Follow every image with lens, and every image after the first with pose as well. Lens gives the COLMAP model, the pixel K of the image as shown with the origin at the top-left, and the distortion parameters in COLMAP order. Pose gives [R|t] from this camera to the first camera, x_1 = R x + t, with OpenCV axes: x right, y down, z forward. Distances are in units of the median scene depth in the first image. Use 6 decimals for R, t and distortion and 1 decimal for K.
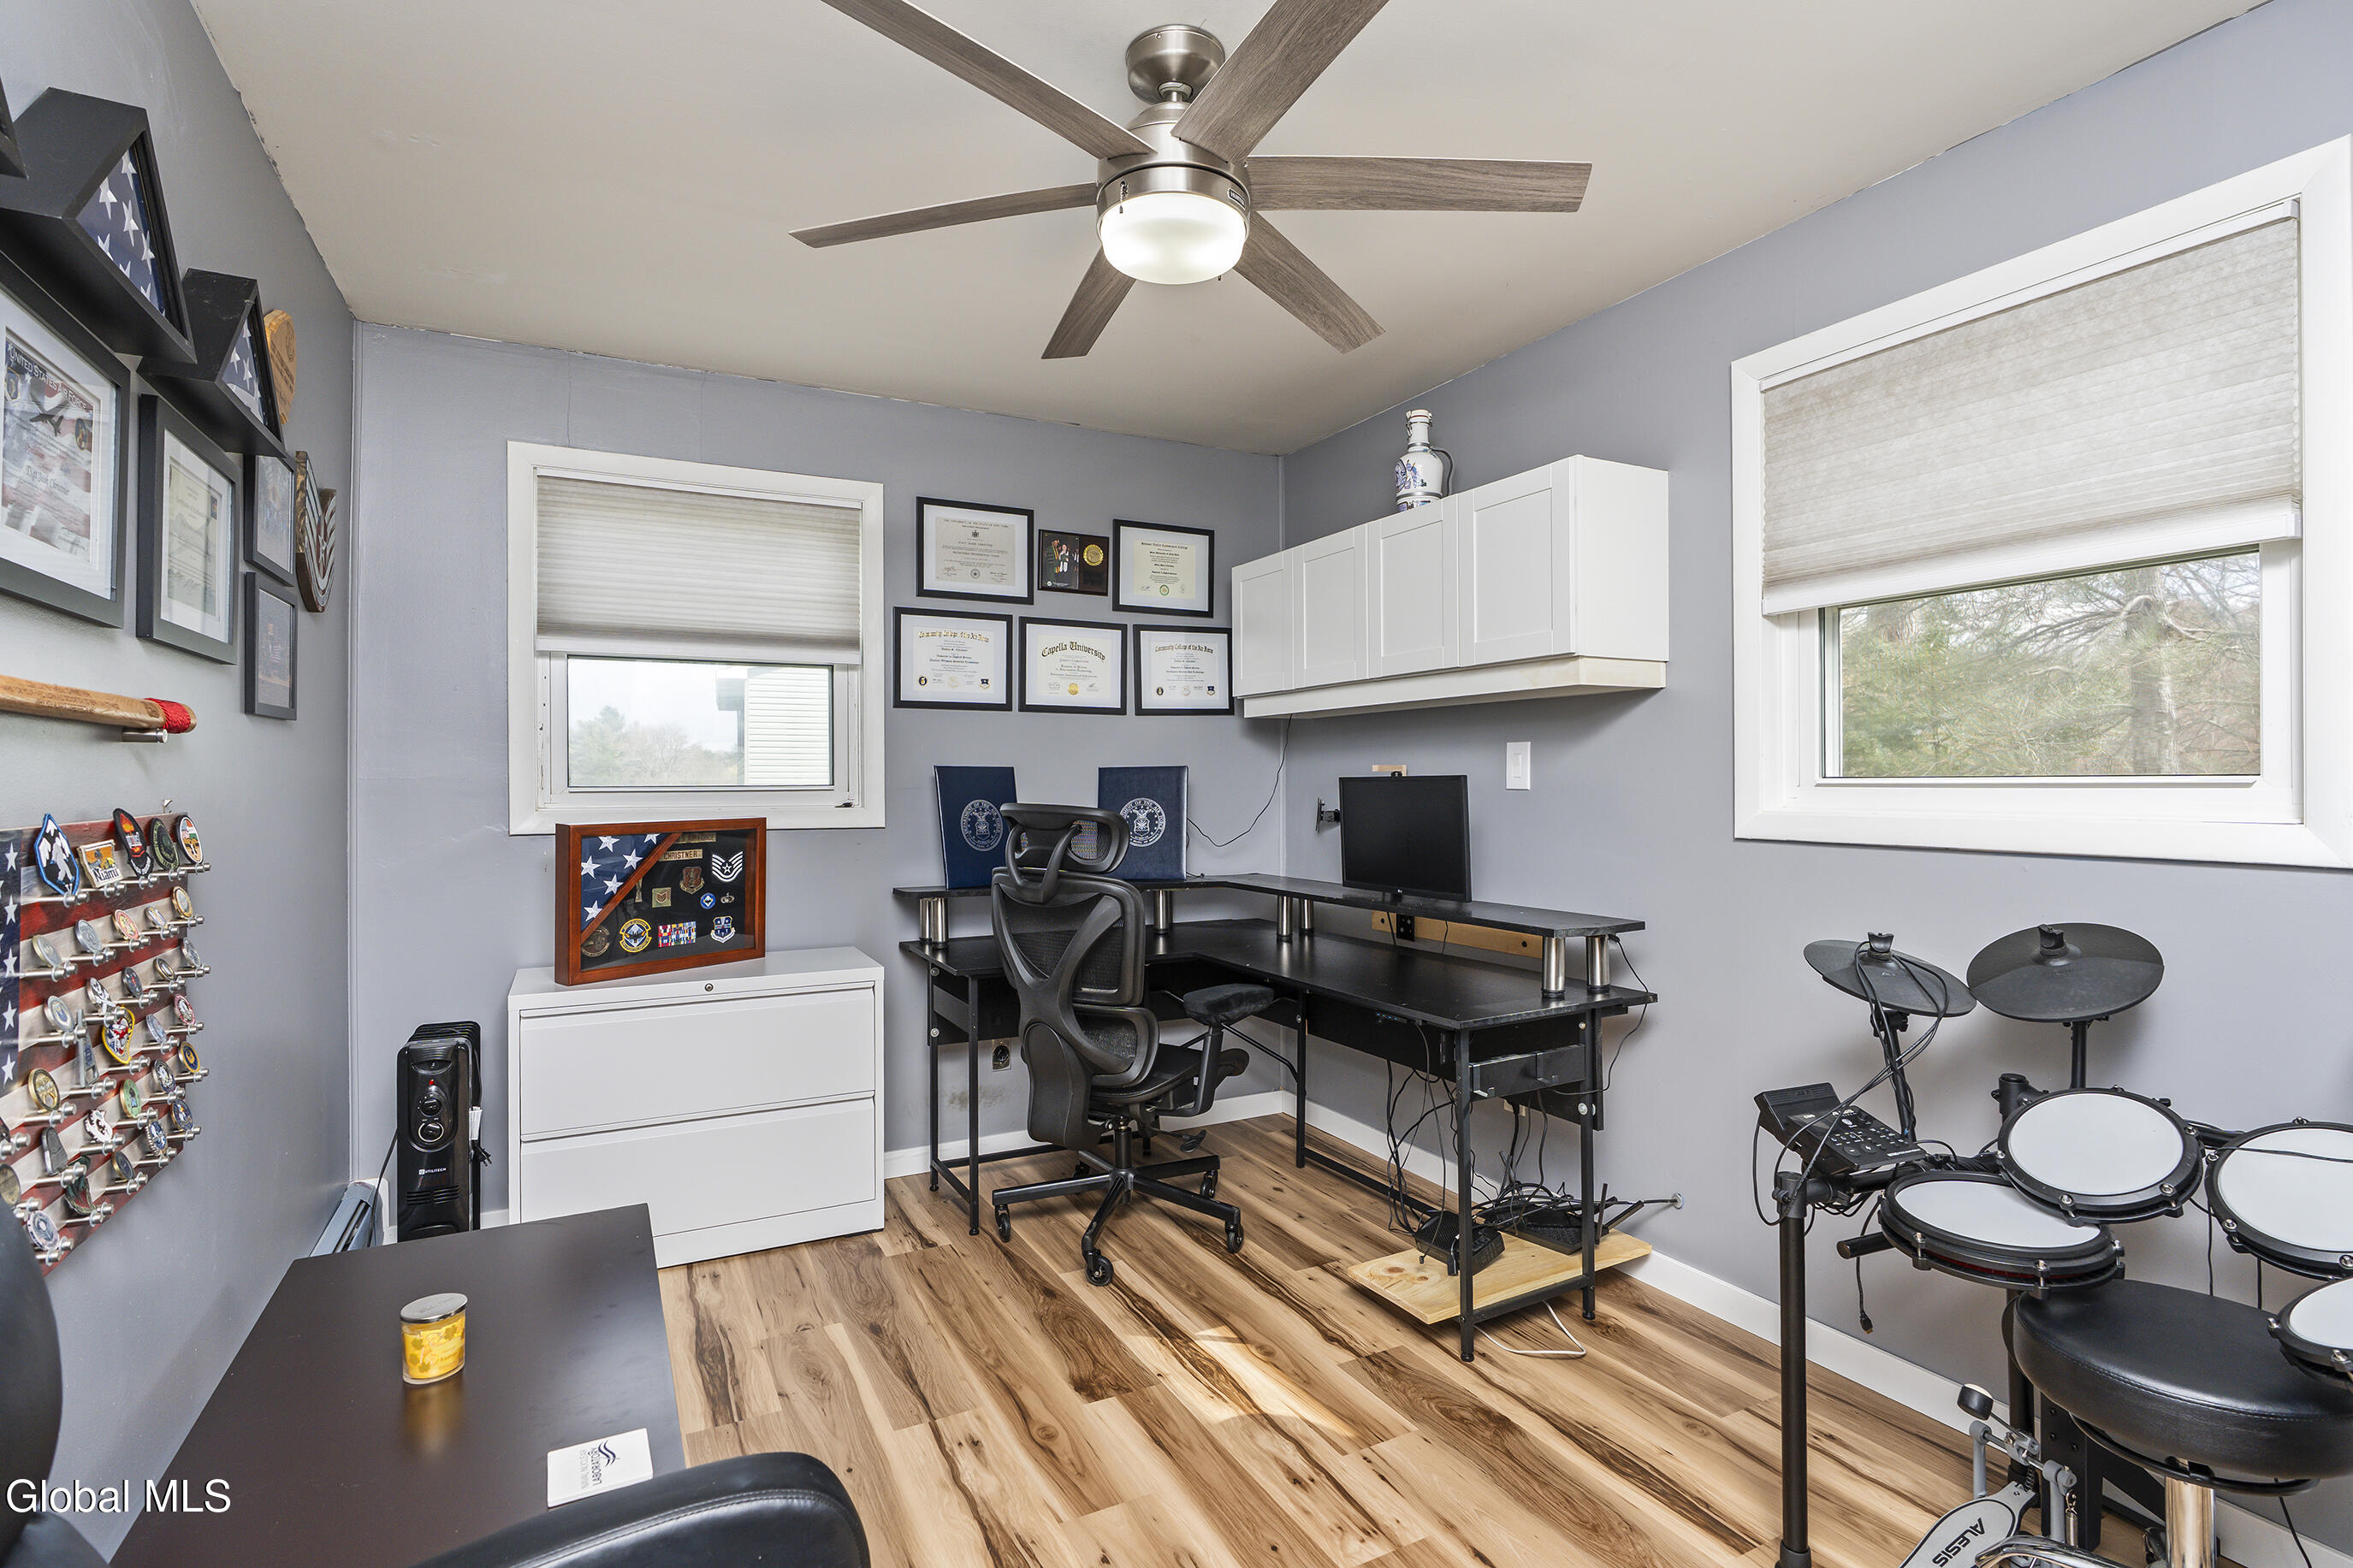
lens RADIAL K [[1108.9, 0, 1173.8], [0, 1108.9, 780.3], [0, 0, 1]] dist [-0.025400, -0.000133]
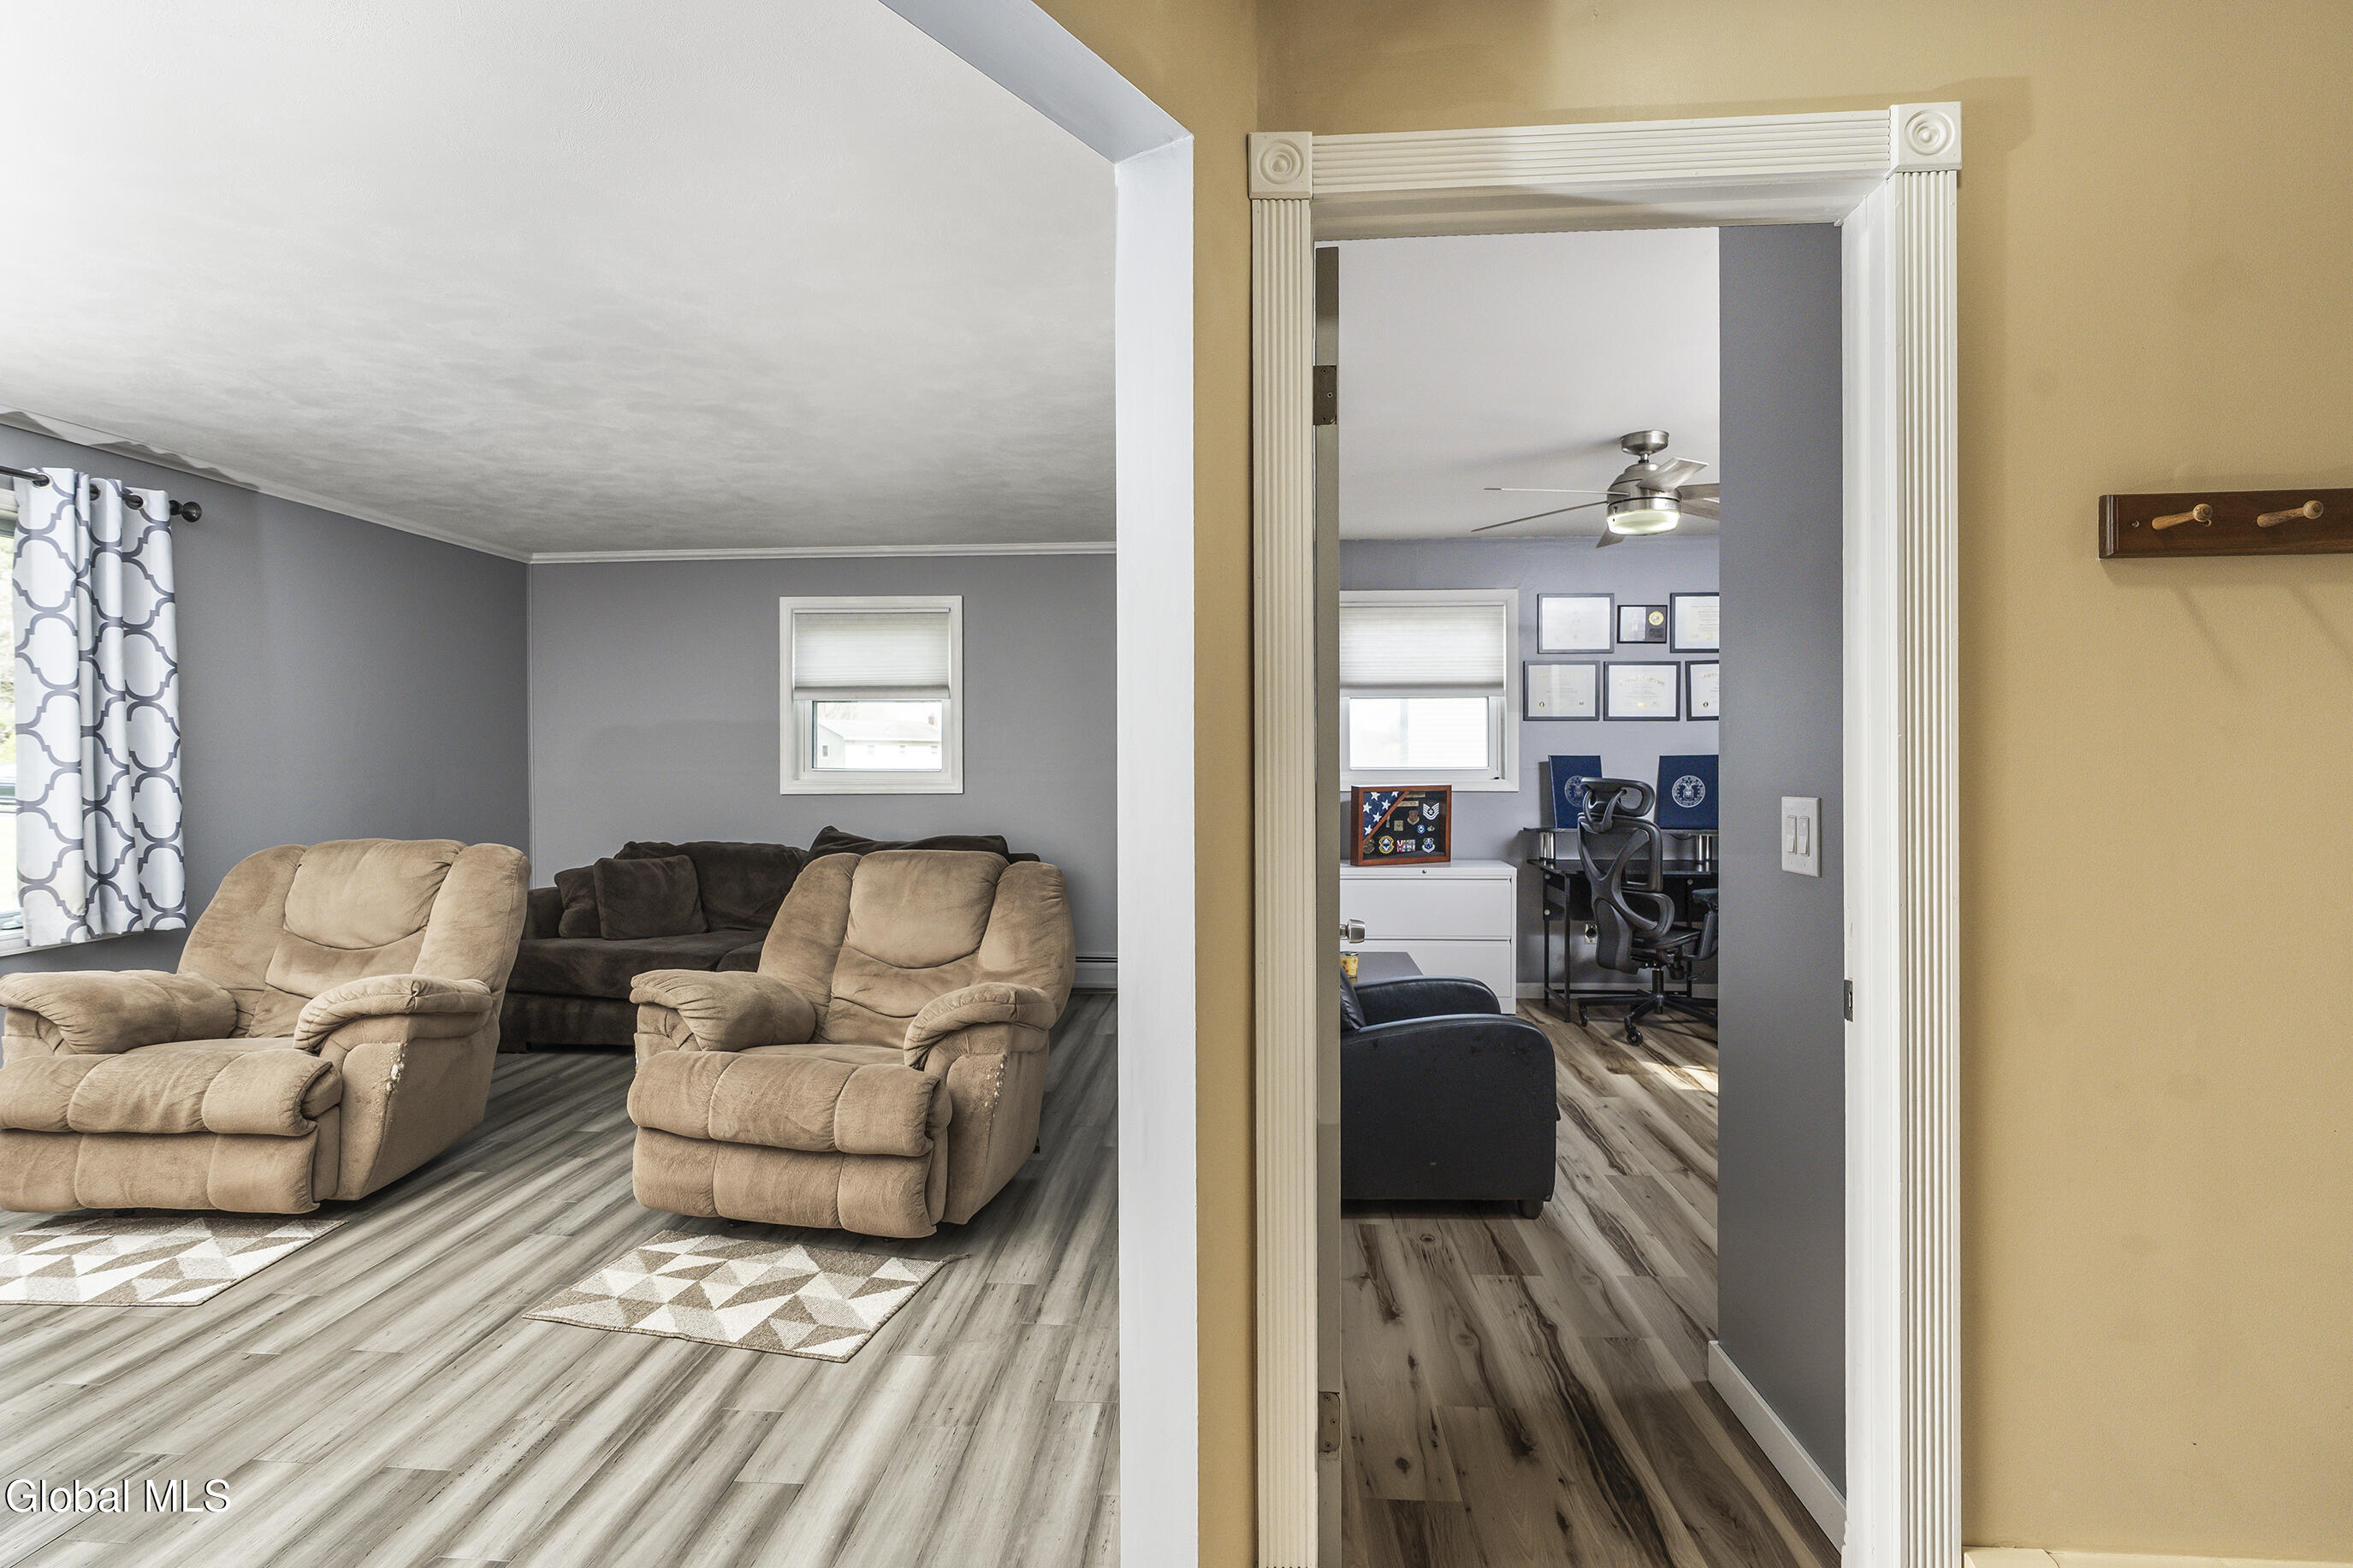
lens RADIAL K [[1108.9, 0, 1177.0], [0, 1108.9, 773.5], [0, 0, 1]] dist [-0.025400, -0.000133]
pose [[0.844612, 0.008322, -0.535314, 0.223530], [-0.000288, 0.999886, 0.015091, -0.011816], [0.535379, -0.012592, 0.844518, -0.778989]]
